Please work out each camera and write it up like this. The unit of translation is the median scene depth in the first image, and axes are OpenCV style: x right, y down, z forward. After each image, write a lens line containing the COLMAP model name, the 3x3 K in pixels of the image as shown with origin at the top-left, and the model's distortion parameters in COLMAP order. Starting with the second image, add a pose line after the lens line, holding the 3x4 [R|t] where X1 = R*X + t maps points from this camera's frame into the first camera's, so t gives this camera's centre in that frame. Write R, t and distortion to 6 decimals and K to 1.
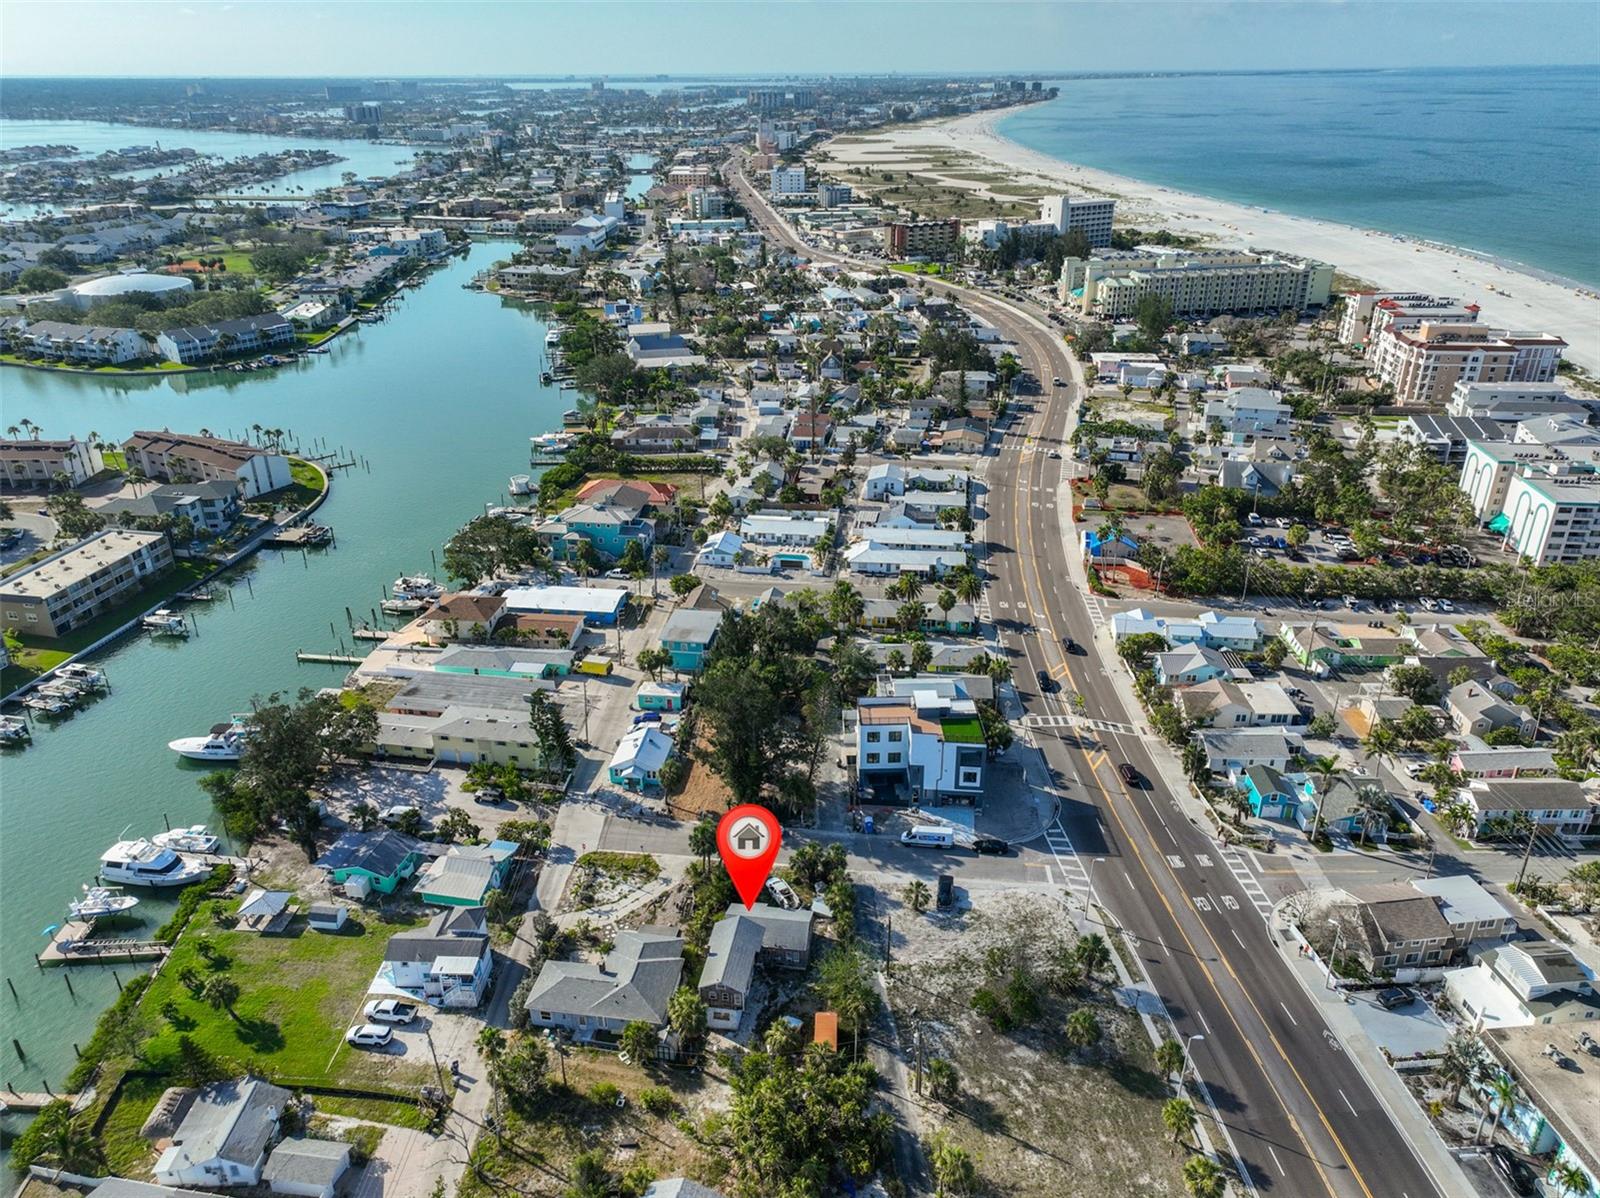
lens RADIAL K [[1119.1, 0, 806.4], [0, 1119.1, 597.2], [0, 0, 1]] dist [-0.000219, 0.018181]
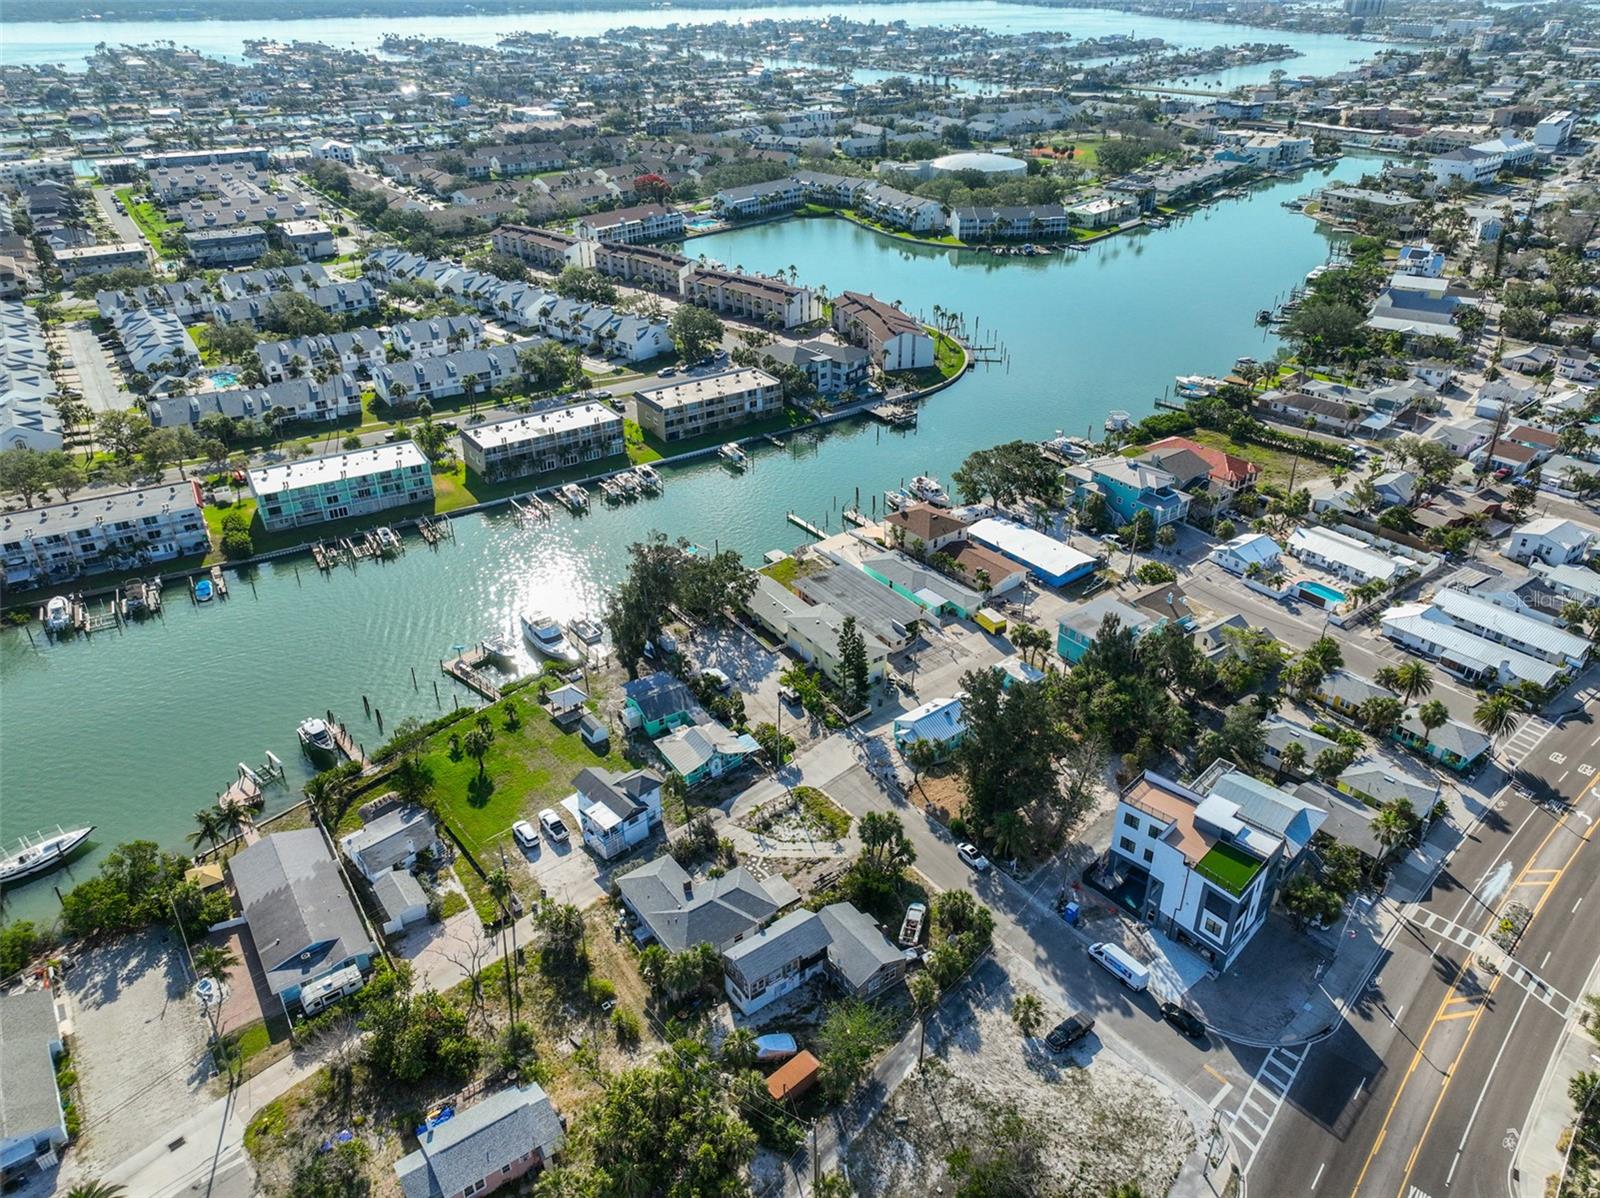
lens RADIAL K [[1119.1, 0, 806.4], [0, 1119.1, 597.2], [0, 0, 1]] dist [-0.000219, 0.018181]
pose [[0.705904, 0.350534, -0.615488, 0.243490], [-0.301361, 0.935017, 0.186882, -0.076899], [0.641001, 0.053563, 0.765669, 0.162874]]
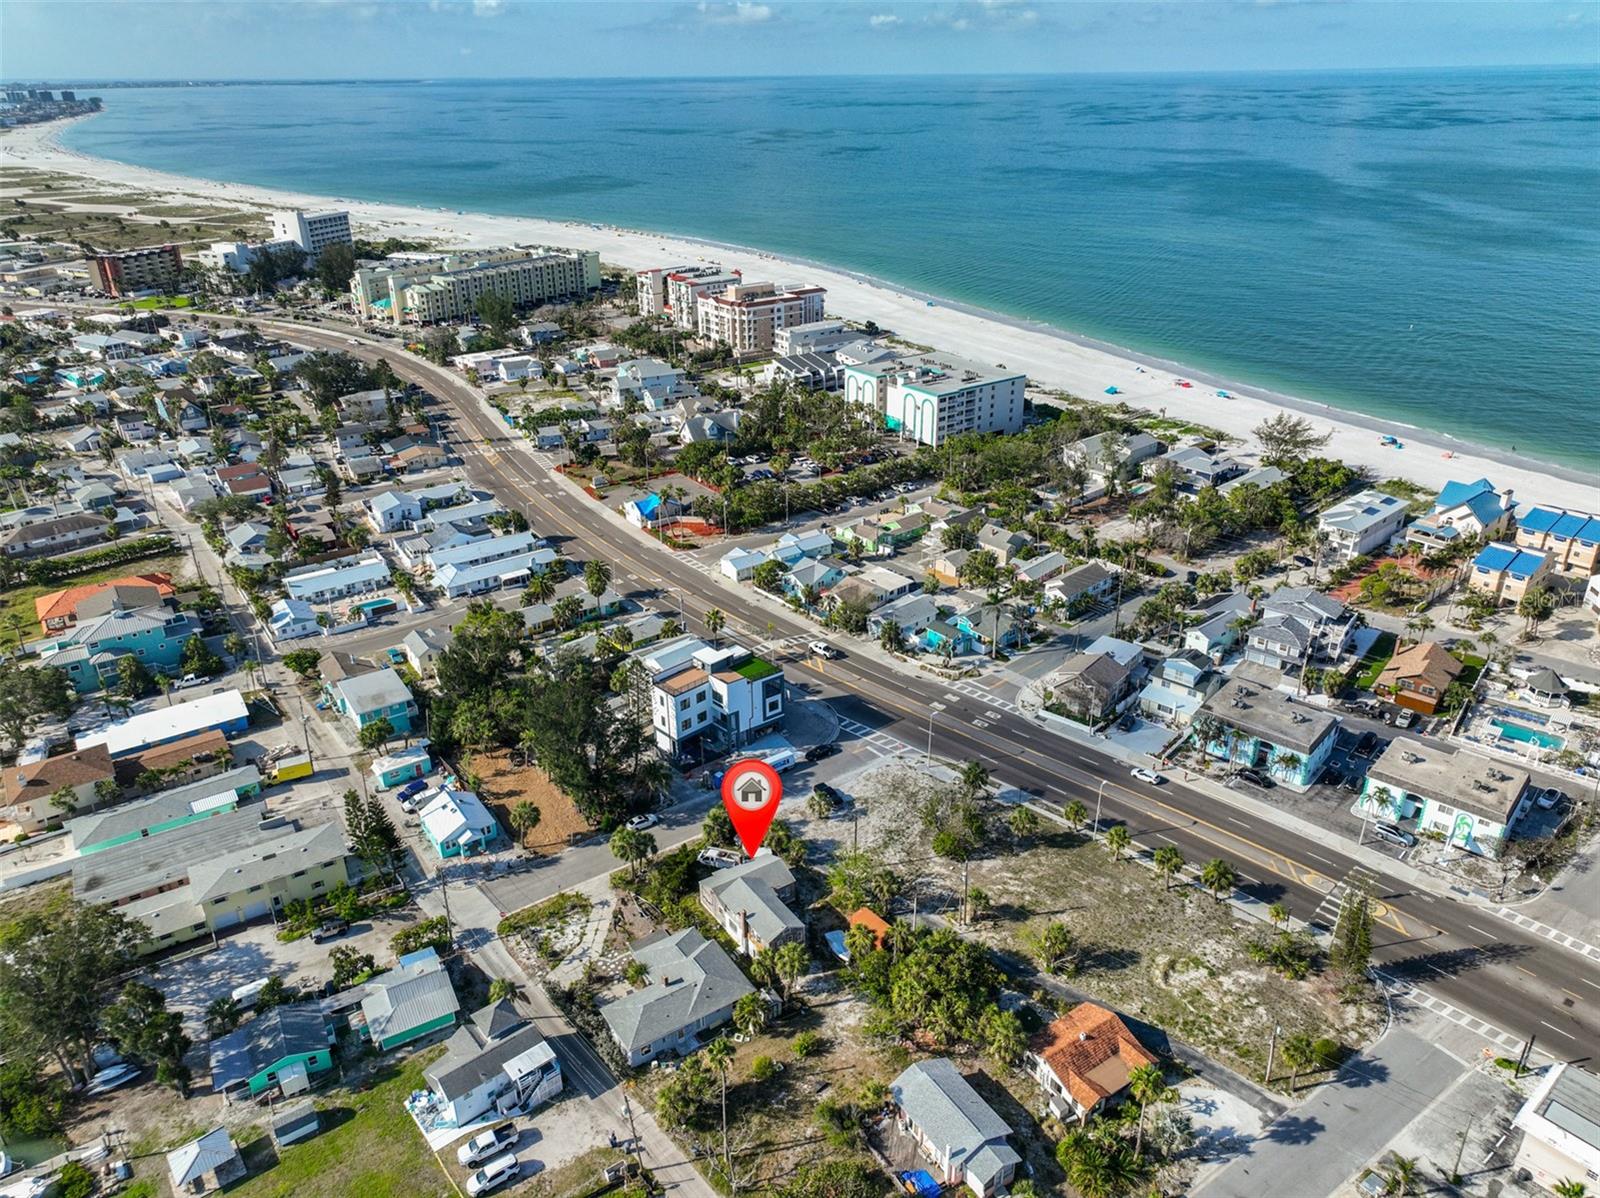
lens RADIAL K [[1119.1, 0, 806.4], [0, 1119.1, 597.2], [0, 0, 1]] dist [-0.000219, 0.018181]
pose [[0.737976, -0.286567, 0.610959, -0.343306], [0.290925, 0.952005, 0.095125, -0.027907], [-0.608895, 0.107543, 0.785927, 0.065371]]
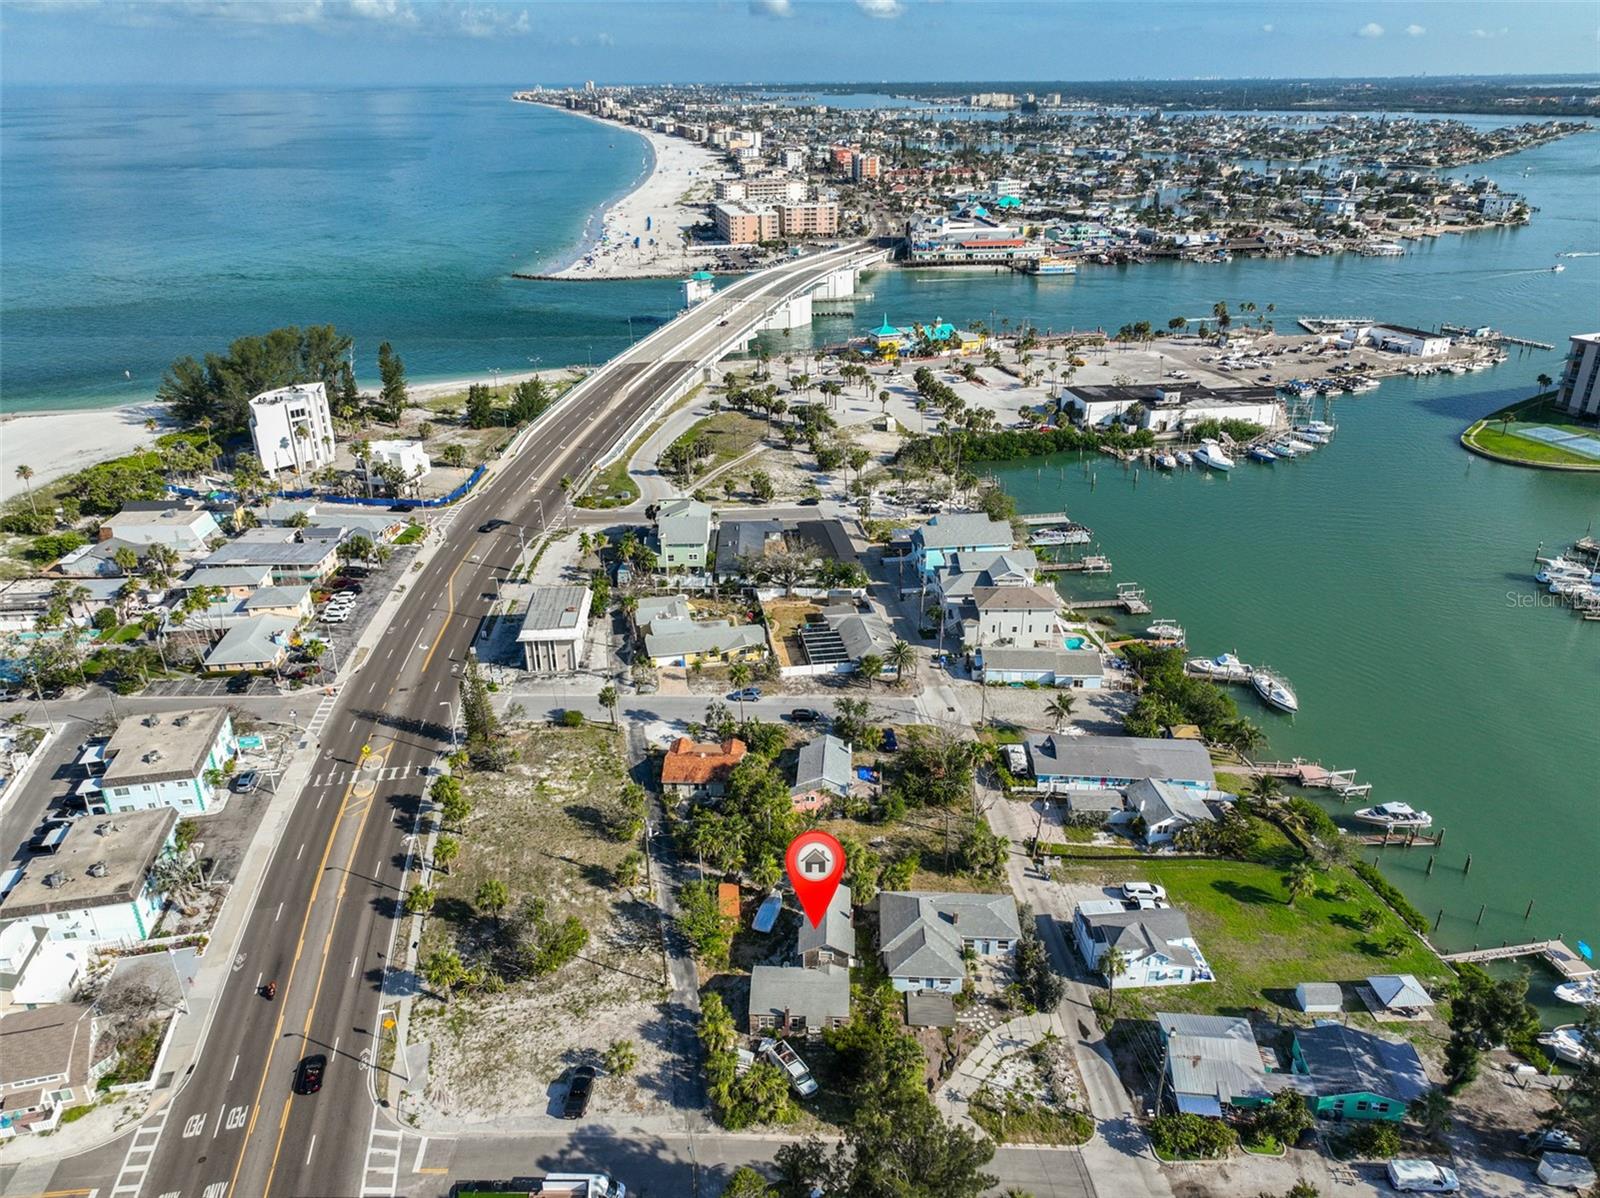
lens RADIAL K [[1119.1, 0, 806.4], [0, 1119.1, 597.2], [0, 0, 1]] dist [-0.000219, 0.018181]
pose [[-0.993803, 0.055706, -0.096192, 0.016683], [-0.038012, 0.642878, 0.765025, -0.349911], [0.104456, 0.763940, -0.636776, 0.807918]]
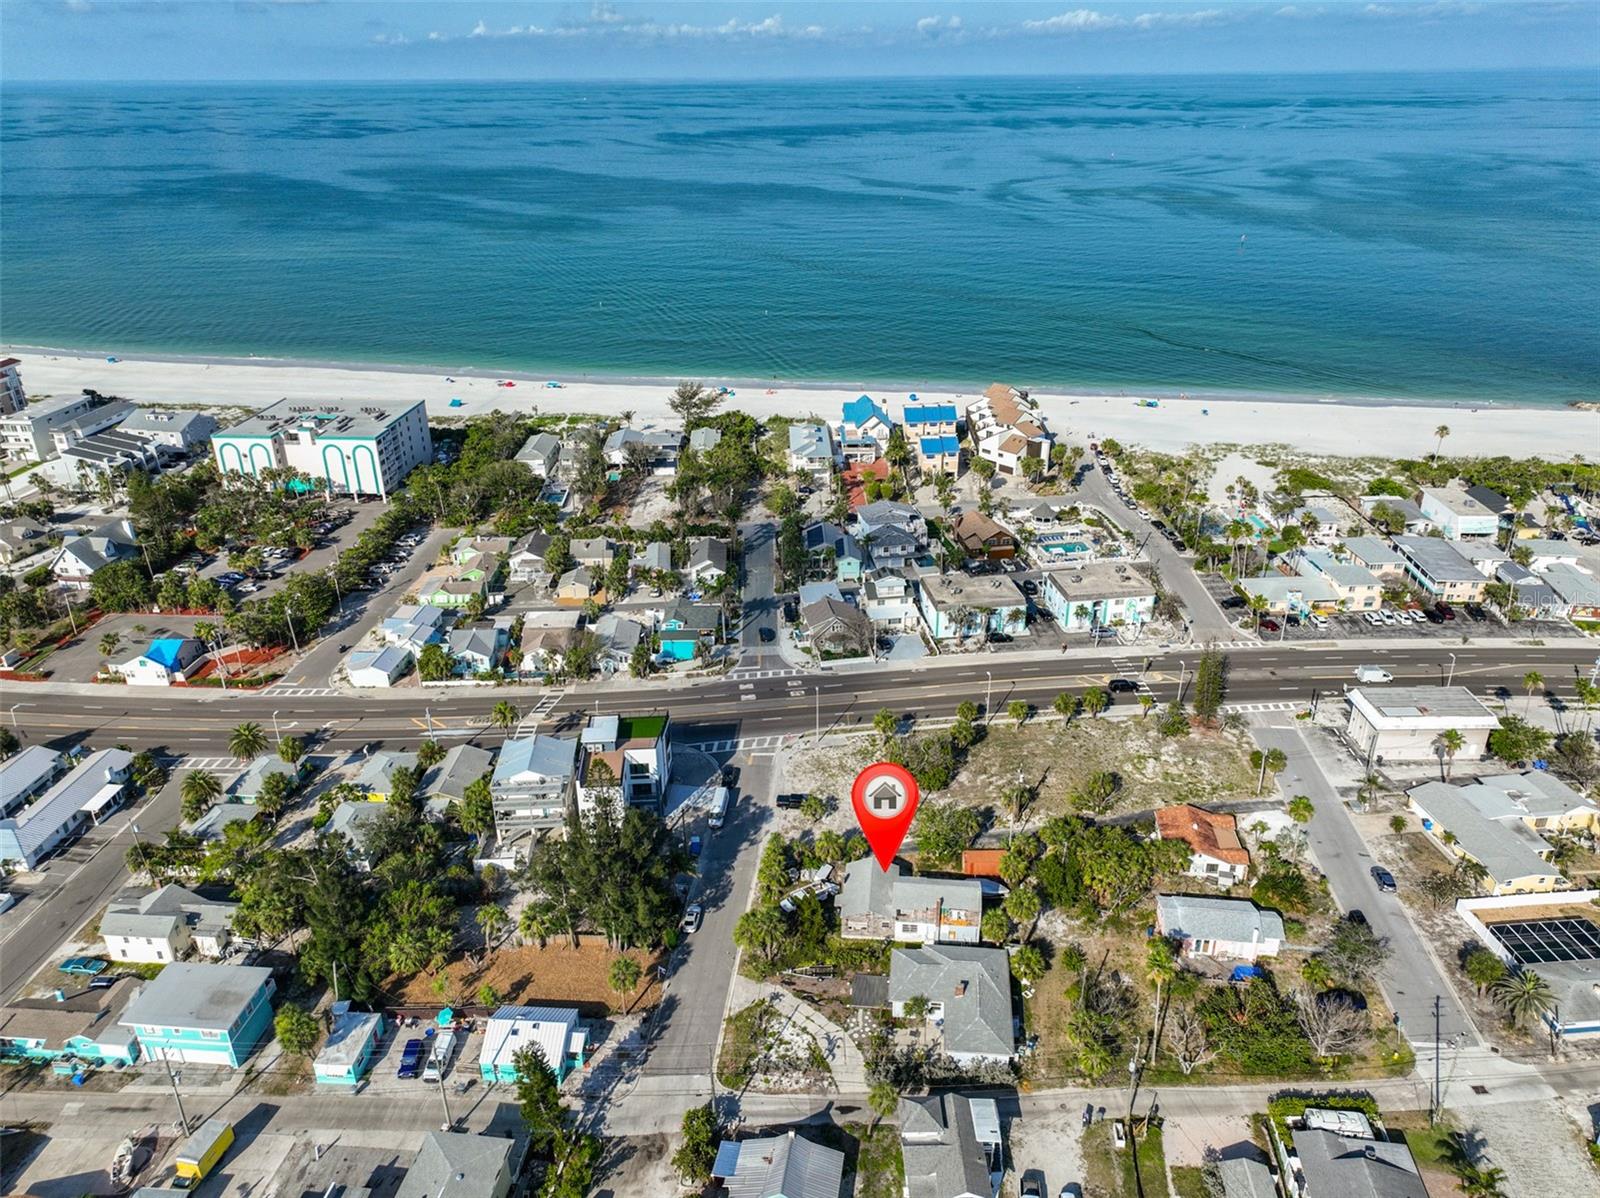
lens RADIAL K [[1119.1, 0, 806.4], [0, 1119.1, 597.2], [0, 0, 1]] dist [-0.000219, 0.018181]
pose [[-0.047121, -0.417357, 0.907520, -0.527044], [0.433669, 0.809892, 0.394977, -0.222868], [-0.899839, 0.412175, 0.142832, 0.484038]]
